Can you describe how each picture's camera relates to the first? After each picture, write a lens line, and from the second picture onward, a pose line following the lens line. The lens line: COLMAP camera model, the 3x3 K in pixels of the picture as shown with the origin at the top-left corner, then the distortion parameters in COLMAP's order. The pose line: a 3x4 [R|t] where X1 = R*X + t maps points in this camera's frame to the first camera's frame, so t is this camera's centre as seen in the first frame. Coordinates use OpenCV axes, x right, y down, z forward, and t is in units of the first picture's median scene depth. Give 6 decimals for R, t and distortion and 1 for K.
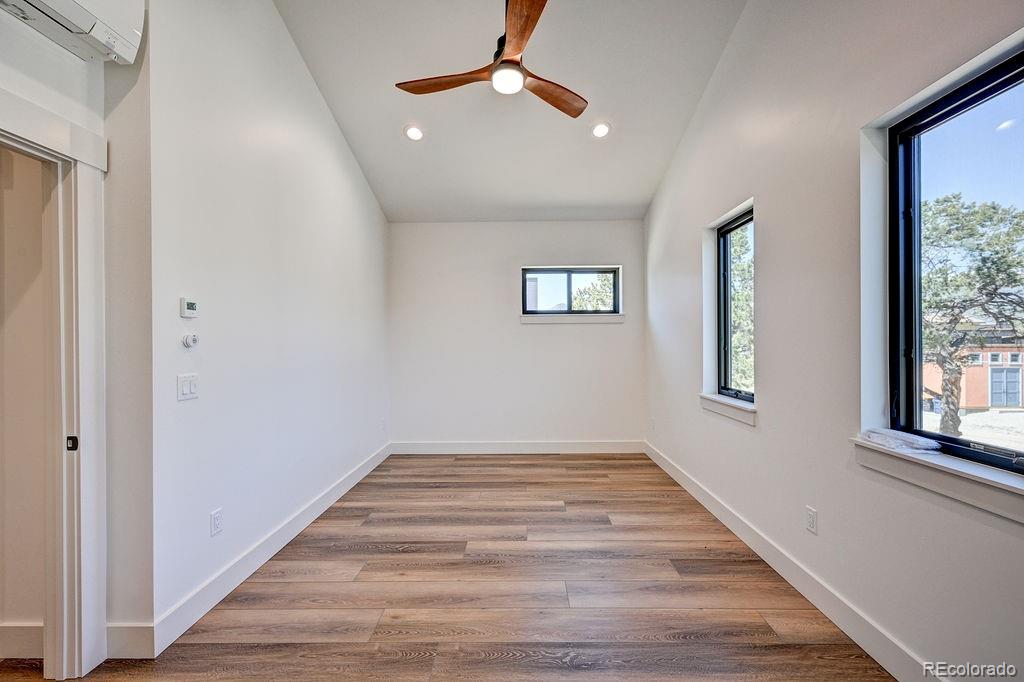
lens RADIAL K [[403.7, 0, 516.2], [0, 403.7, 341.4], [0, 0, 1]] dist [-0.002013, 0.000672]
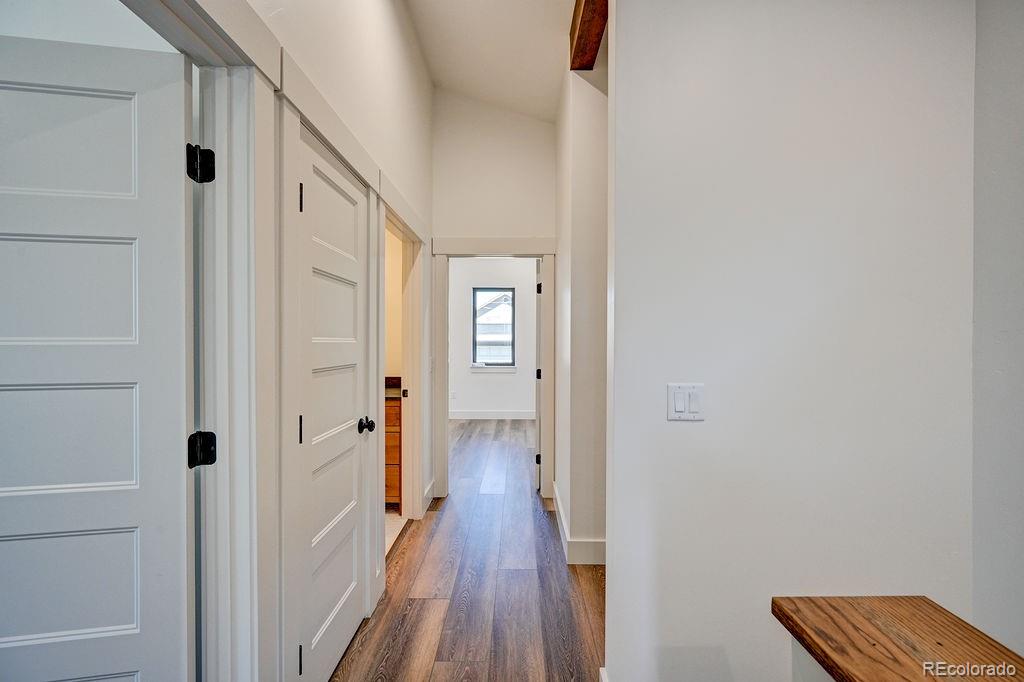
lens RADIAL K [[403.7, 0, 516.4], [0, 403.7, 346.1], [0, 0, 1]] dist [-0.002013, 0.000672]
pose [[-0.005950, -0.006717, 0.999960, -1.960238], [-0.001595, 0.999976, 0.006708, 0.013907], [-0.999981, -0.001555, -0.005960, 0.380715]]
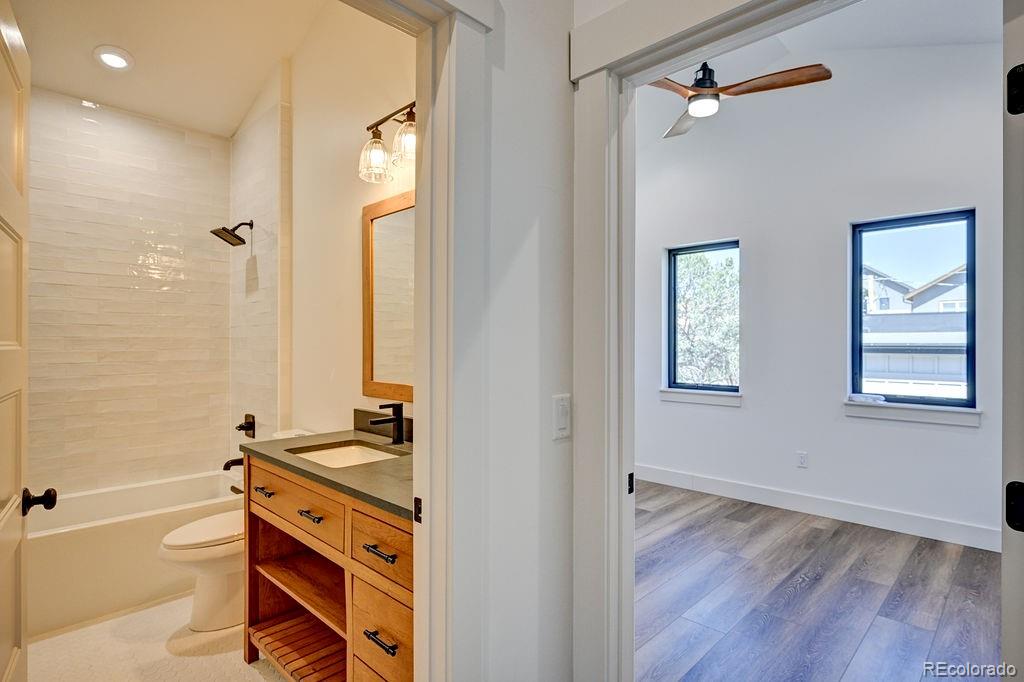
lens RADIAL K [[528.8, 0, 512.2], [0, 528.8, 340.0], [0, 0, 1]] dist [-0.006891, -0.000074]
pose [[0.692295, 0.011848, 0.721517, -1.135885], [-0.005701, 0.999924, -0.010950, 0.008884], [-0.721592, 0.003467, 0.692310, 0.303108]]
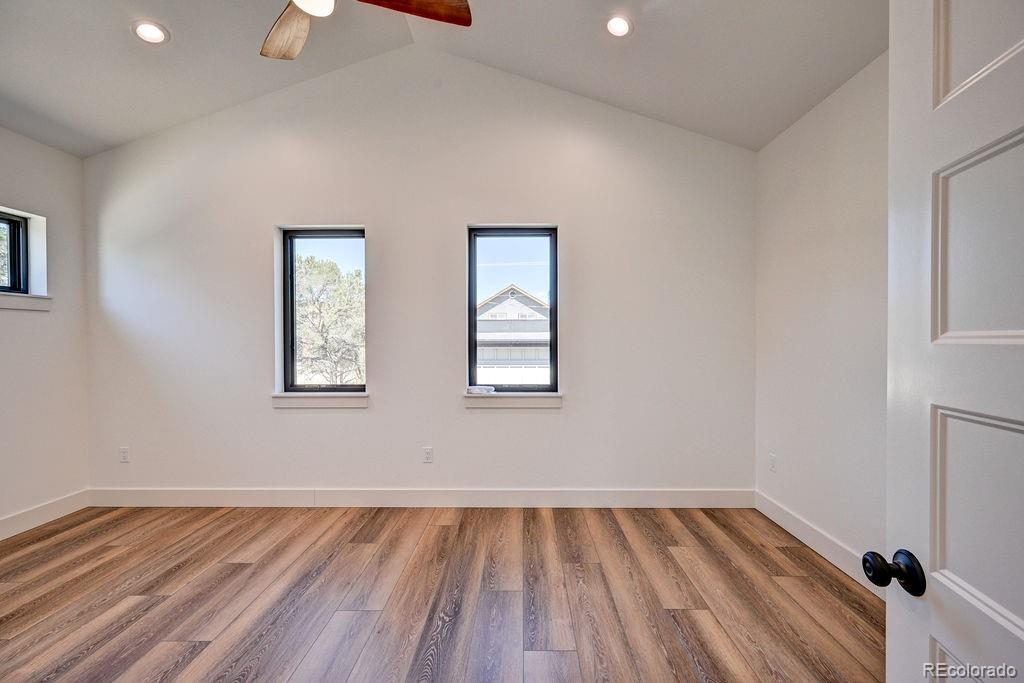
lens RADIAL K [[403.7, 0, 518.1], [0, 403.7, 345.1], [0, 0, 1]] dist [-0.002013, 0.000672]
pose [[-0.001607, -0.006437, 0.999978, -0.622101], [0.003289, 0.999974, 0.006442, 0.007180], [-0.999993, 0.003299, -0.001586, 0.494072]]
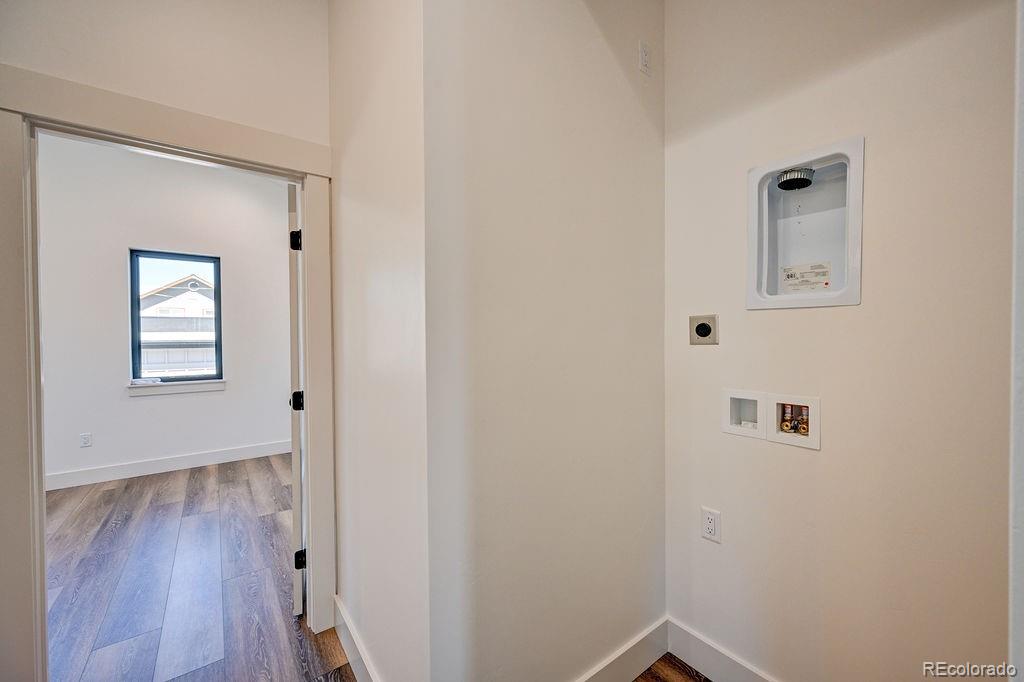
lens RADIAL K [[403.7, 0, 515.7], [0, 403.7, 342.5], [0, 0, 1]] dist [-0.002013, 0.000672]
pose [[-0.609366, 0.002720, 0.792885, -1.434408], [0.015406, 0.999846, 0.008410, 0.011939], [-0.792740, 0.017340, -0.609314, 0.425440]]
